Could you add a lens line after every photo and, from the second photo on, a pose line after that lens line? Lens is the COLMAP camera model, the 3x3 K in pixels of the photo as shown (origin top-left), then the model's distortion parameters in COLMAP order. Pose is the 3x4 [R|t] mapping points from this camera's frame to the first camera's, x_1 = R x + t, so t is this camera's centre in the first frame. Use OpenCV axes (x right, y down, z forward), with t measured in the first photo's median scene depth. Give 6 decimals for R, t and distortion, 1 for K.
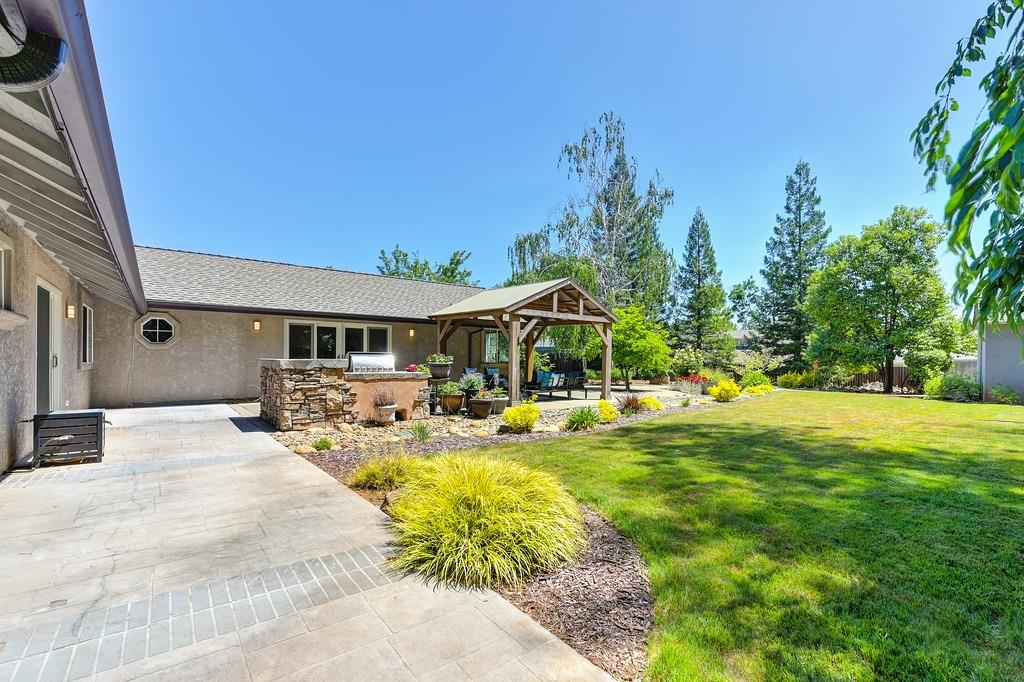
lens RADIAL K [[462.6, 0, 508.5], [0, 462.6, 349.5], [0, 0, 1]] dist [-0.003412, 0.001077]
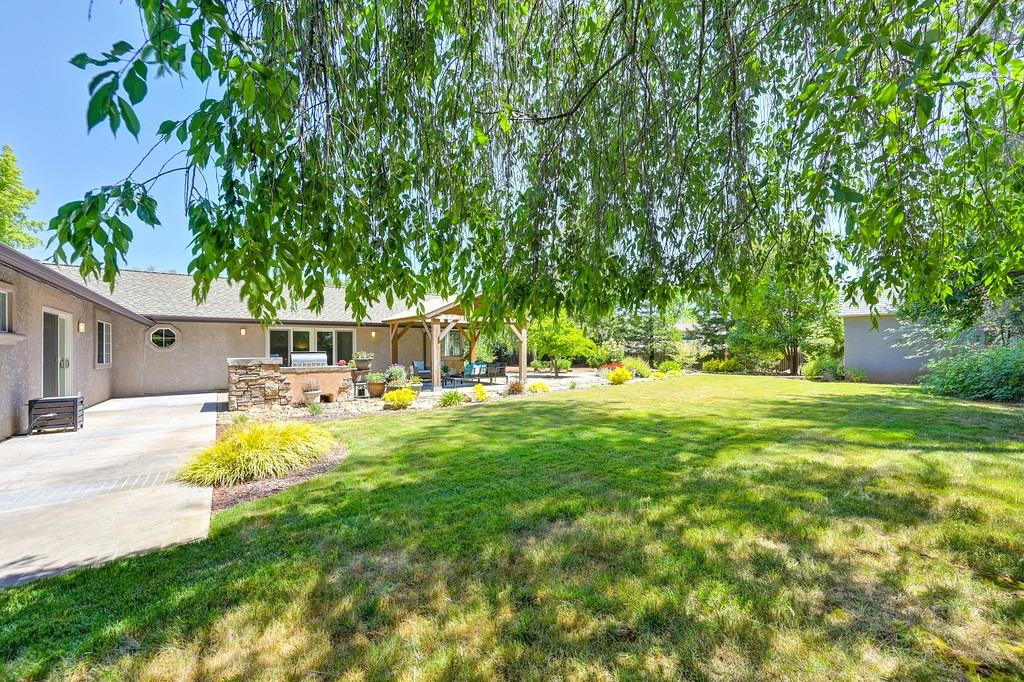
lens RADIAL K [[413.0, 0, 516.9], [0, 413.0, 339.5], [0, 0, 1]] dist [-0.000333, -0.000270]
pose [[0.999036, -0.021995, -0.037985, 0.353539], [0.021704, 0.999732, -0.008057, -0.006251], [0.038152, 0.007225, 0.999246, -0.165351]]
